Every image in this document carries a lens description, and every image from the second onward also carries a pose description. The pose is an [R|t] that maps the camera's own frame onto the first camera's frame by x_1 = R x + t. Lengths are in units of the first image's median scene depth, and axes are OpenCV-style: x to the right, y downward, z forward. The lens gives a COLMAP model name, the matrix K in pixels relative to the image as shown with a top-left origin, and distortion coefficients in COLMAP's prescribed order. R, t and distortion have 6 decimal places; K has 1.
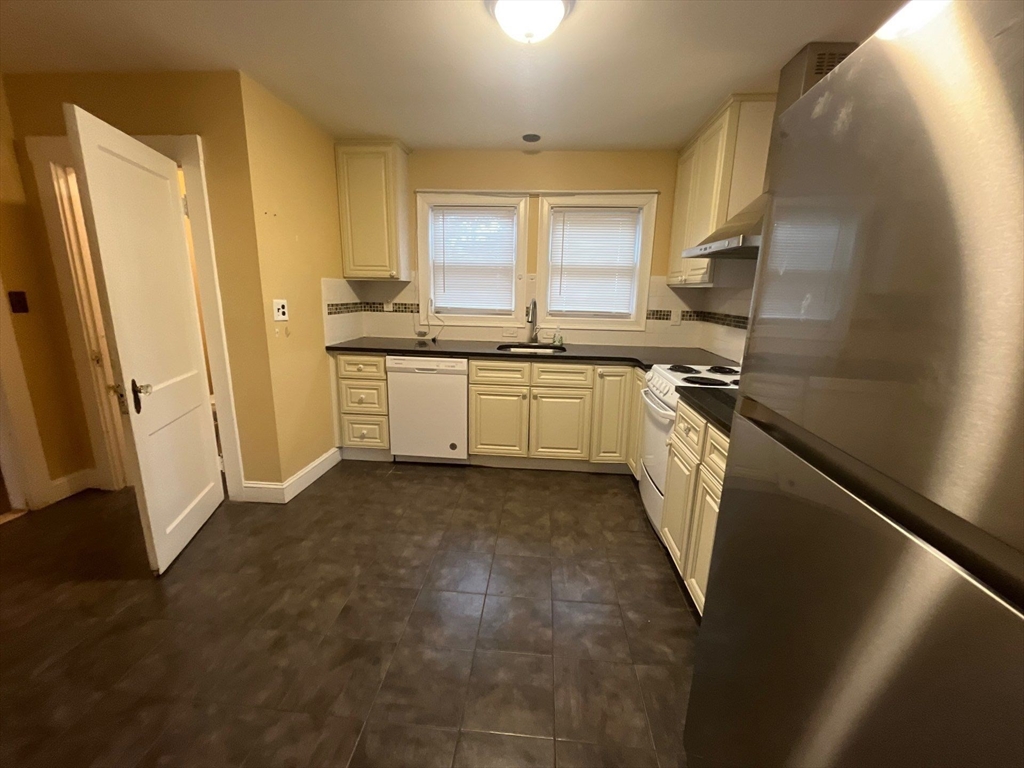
lens RADIAL K [[412.6, 0, 510.6], [0, 412.6, 382.5], [0, 0, 1]] dist [-0.001061, -0.000680]
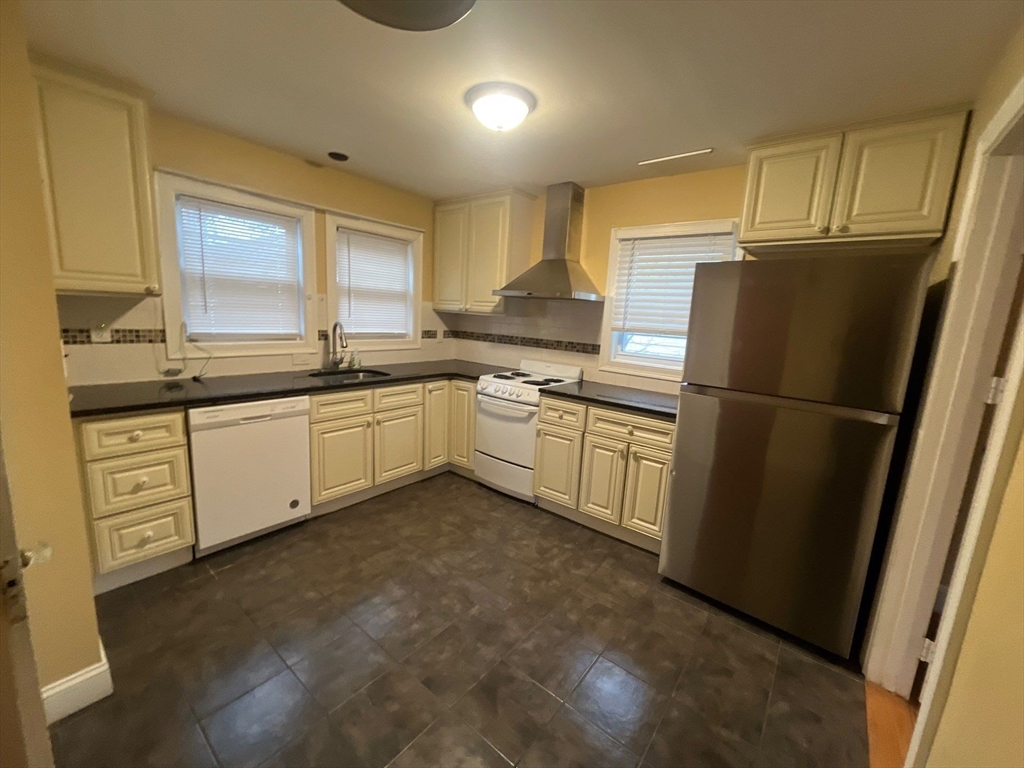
lens RADIAL K [[412.6, 0, 510.6], [0, 412.6, 382.5], [0, 0, 1]] dist [-0.001061, -0.000680]
pose [[0.558415, -0.129393, 0.819408, -0.539455], [0.140595, 0.988233, 0.060238, -0.072303], [-0.817560, 0.081567, 0.570037, 0.162238]]
